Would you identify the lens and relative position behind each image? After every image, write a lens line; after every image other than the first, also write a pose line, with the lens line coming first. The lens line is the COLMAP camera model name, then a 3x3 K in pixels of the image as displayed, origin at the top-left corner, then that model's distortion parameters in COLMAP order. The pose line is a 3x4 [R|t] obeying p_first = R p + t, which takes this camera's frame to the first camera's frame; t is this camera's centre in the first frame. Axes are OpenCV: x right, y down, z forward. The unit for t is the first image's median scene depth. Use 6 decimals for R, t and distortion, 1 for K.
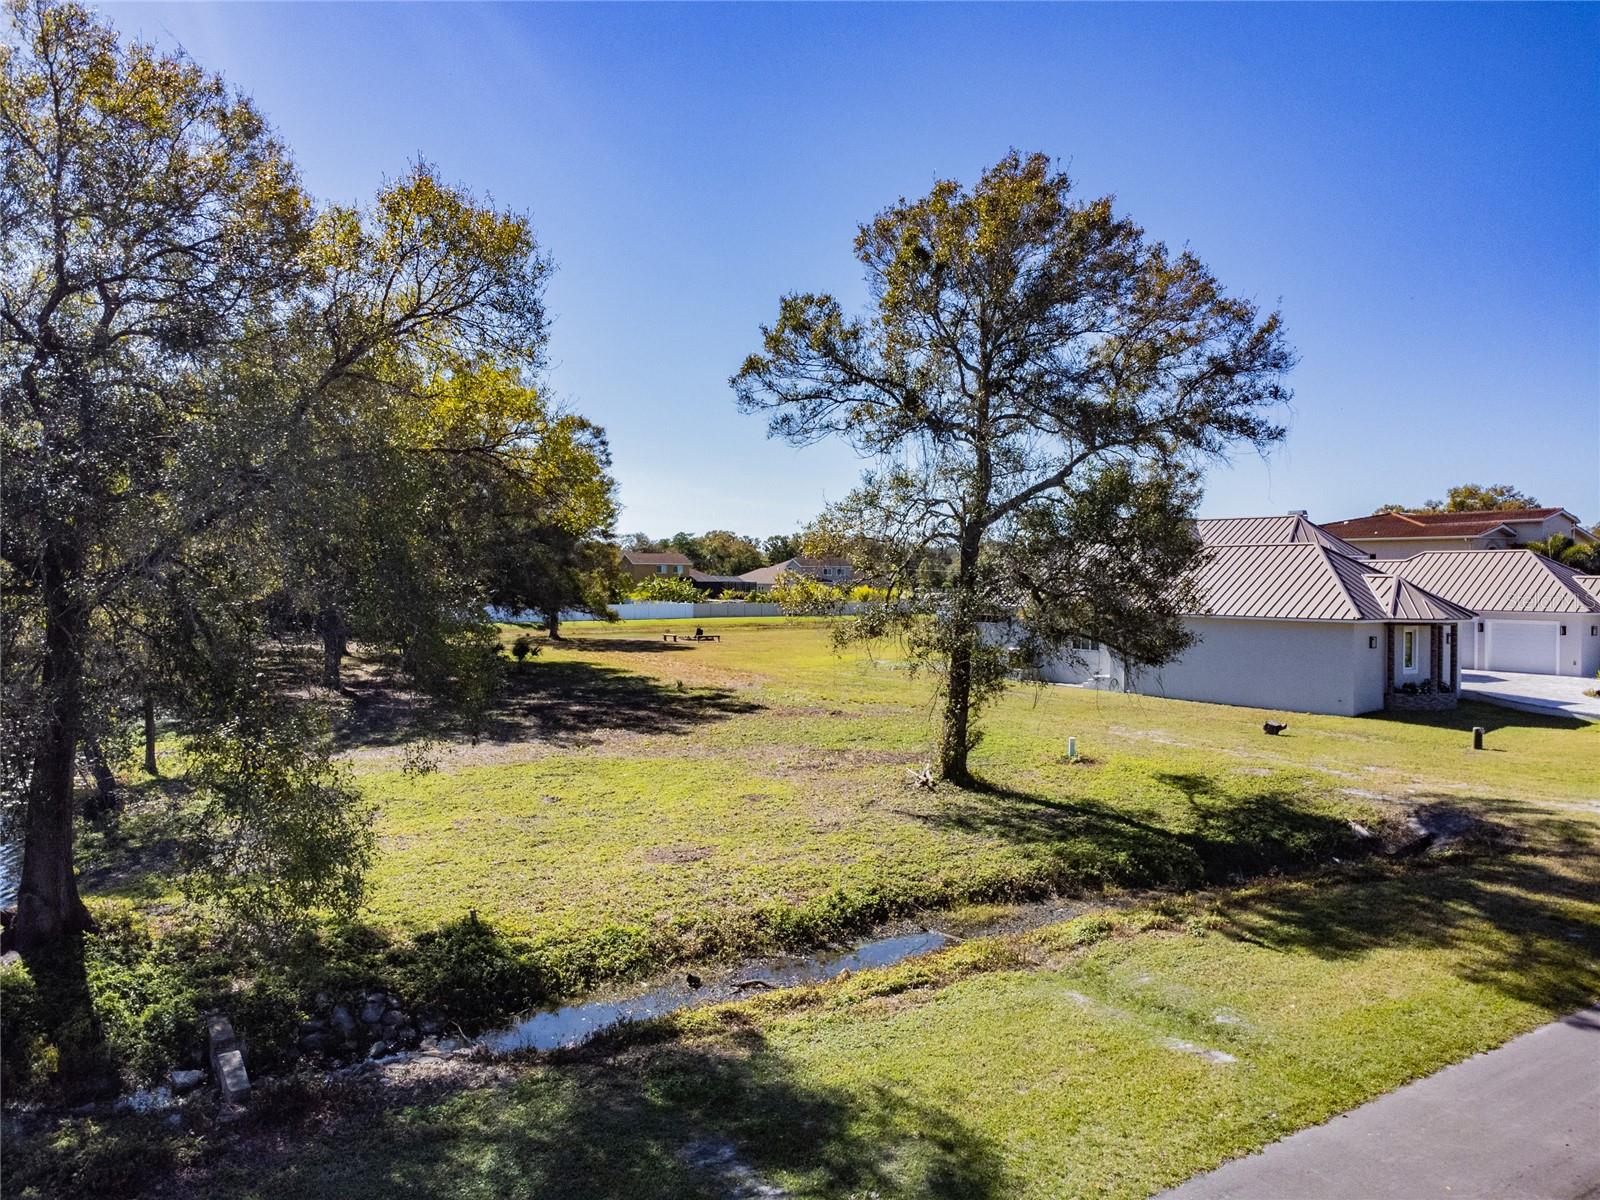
lens RADIAL K [[1145.3, 0, 795.5], [0, 1145.3, 588.7], [0, 0, 1]] dist [0.010024, 0.005272]
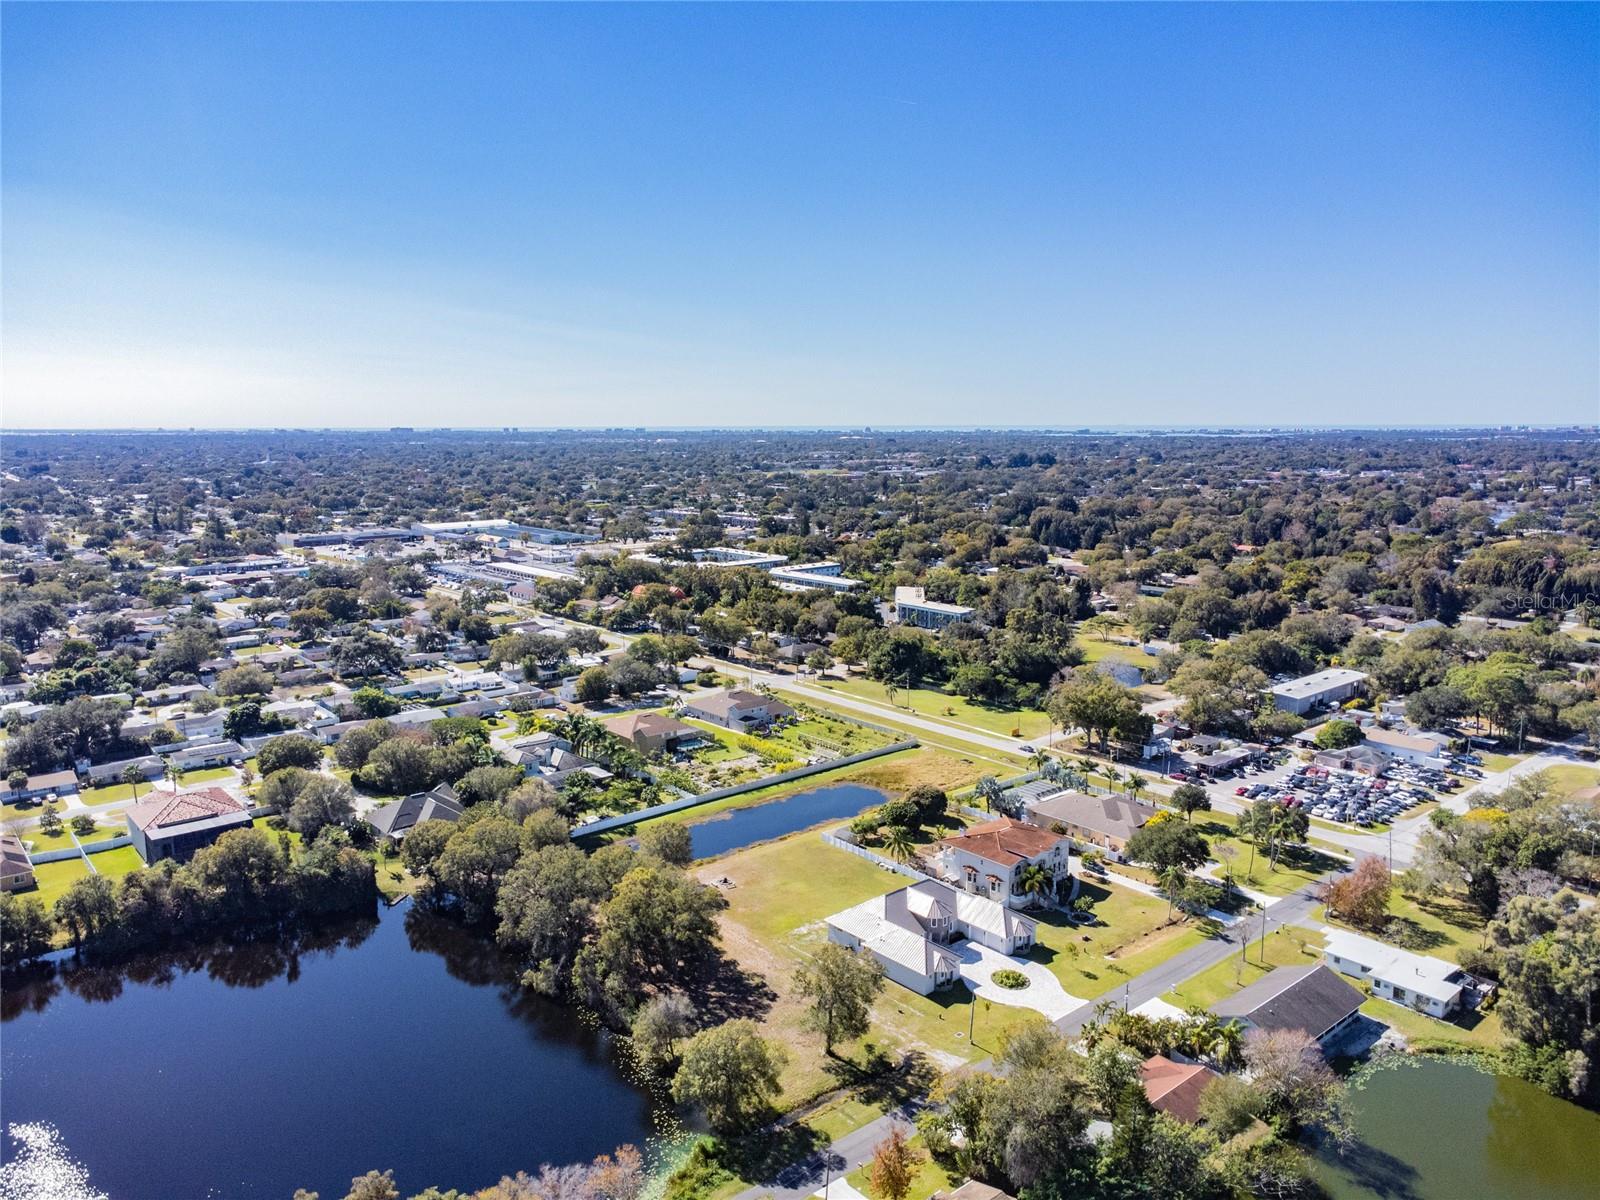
lens RADIAL K [[1145.3, 0, 795.5], [0, 1145.3, 588.7], [0, 0, 1]] dist [0.010024, 0.005272]
pose [[0.994248, -0.021695, 0.104878, -0.767699], [0.007015, 0.990357, 0.138359, -3.950251], [-0.106868, -0.136827, 0.984813, -5.795126]]
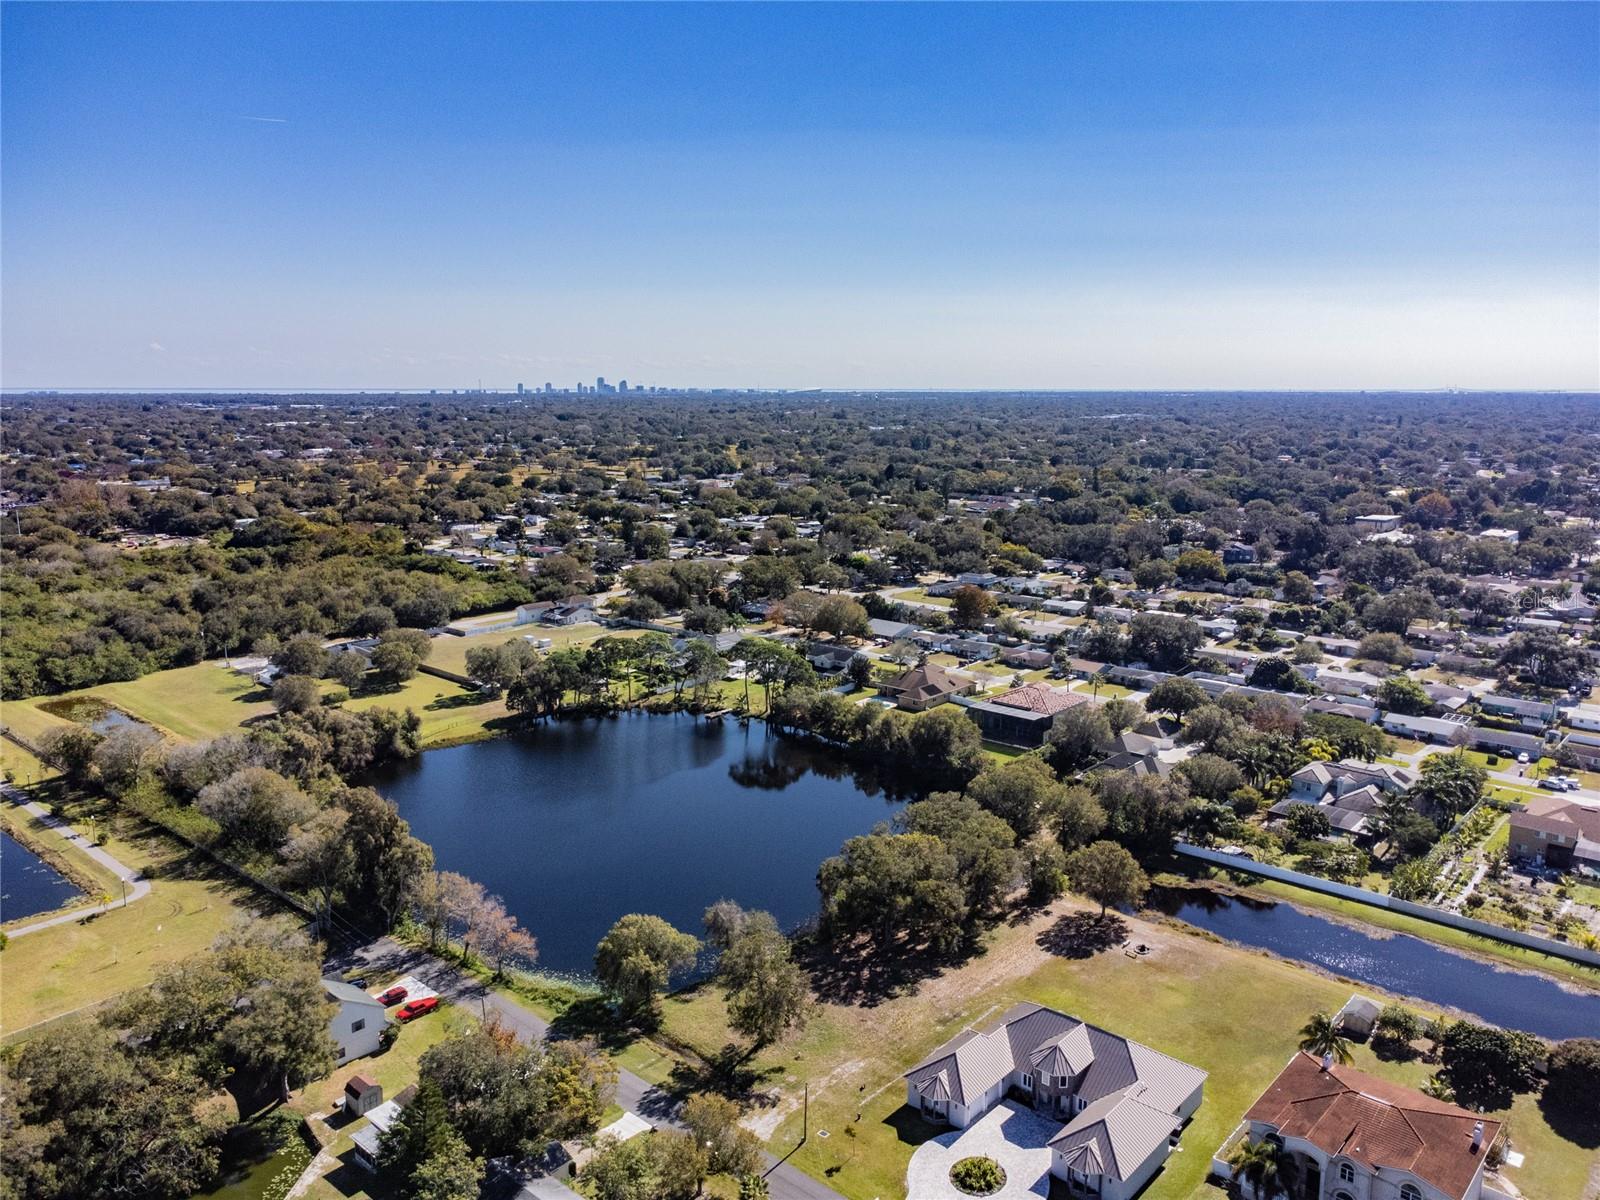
lens RADIAL K [[1188.2, 0, 797.4], [0, 1188.2, 596.5], [0, 0, 1]] dist [0.012735, 0.007896]
pose [[0.240833, 0.167121, -0.956070, 6.887049], [-0.007556, 0.985357, 0.170337, -3.778374], [0.970537, -0.033799, 0.238569, -0.051887]]
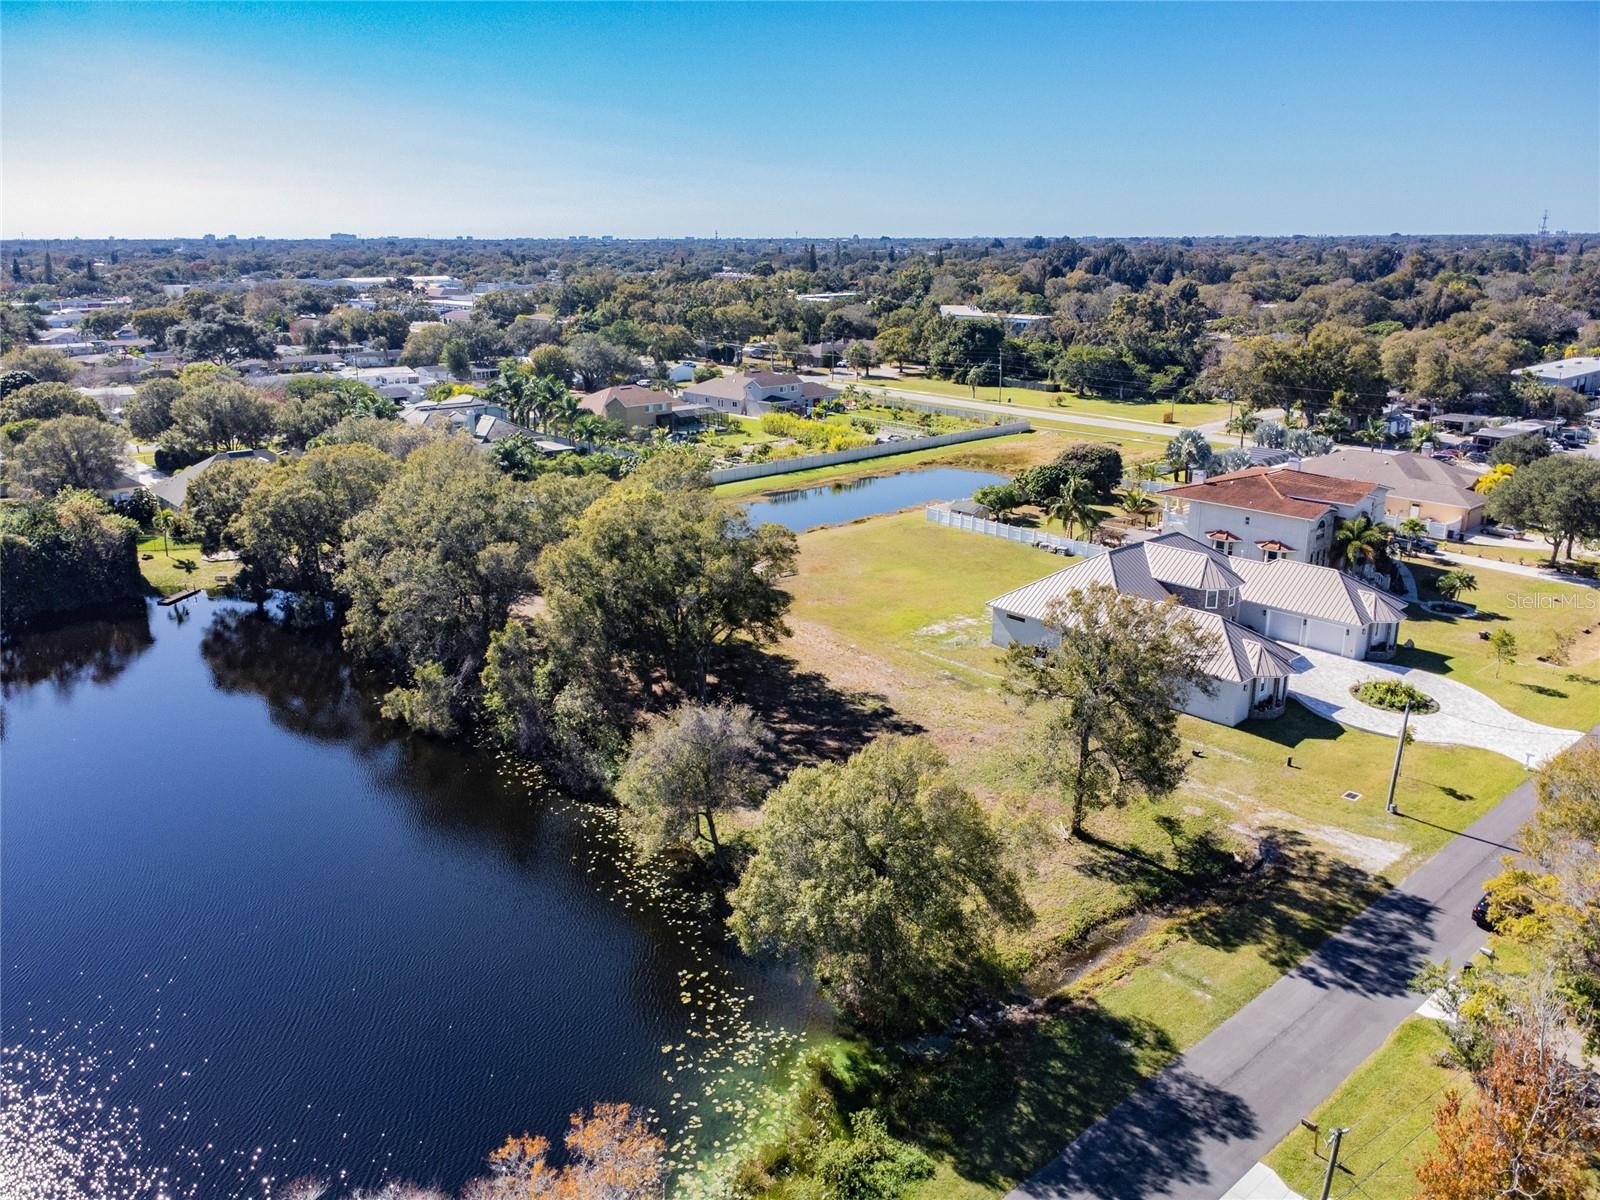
lens RADIAL K [[1208.7, 0, 800.3], [0, 1208.7, 560.1], [0, 0, 1]] dist [0.005496, 0.001077]
pose [[0.991828, -0.039875, 0.121192, -0.987704], [0.007918, 0.967311, 0.253469, -1.421603], [-0.127337, -0.250438, 0.959722, -1.656619]]
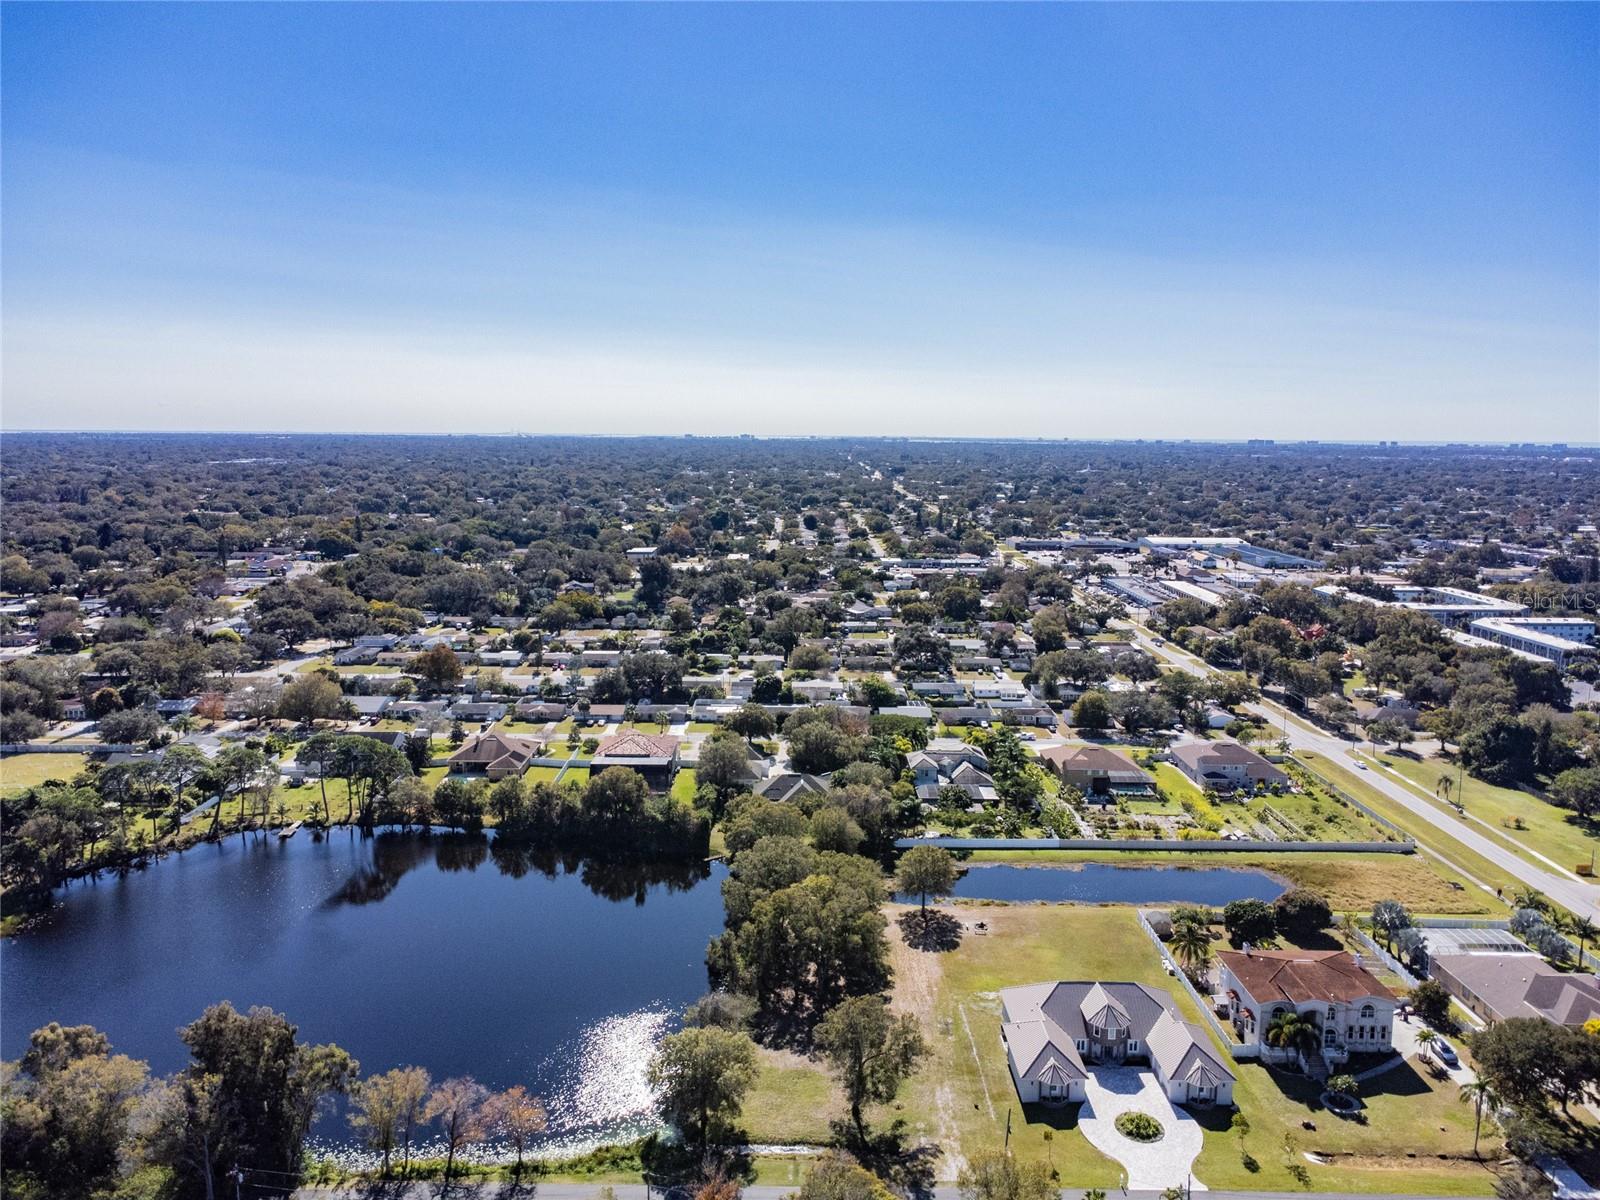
lens RADIAL K [[1188.2, 0, 797.4], [0, 1188.2, 596.5], [0, 0, 1]] dist [0.012735, 0.007896]
pose [[0.825344, 0.080849, -0.558812, 3.780109], [-0.008892, 0.991434, 0.130308, -3.886850], [0.564560, -0.102580, 0.818993, -4.529708]]
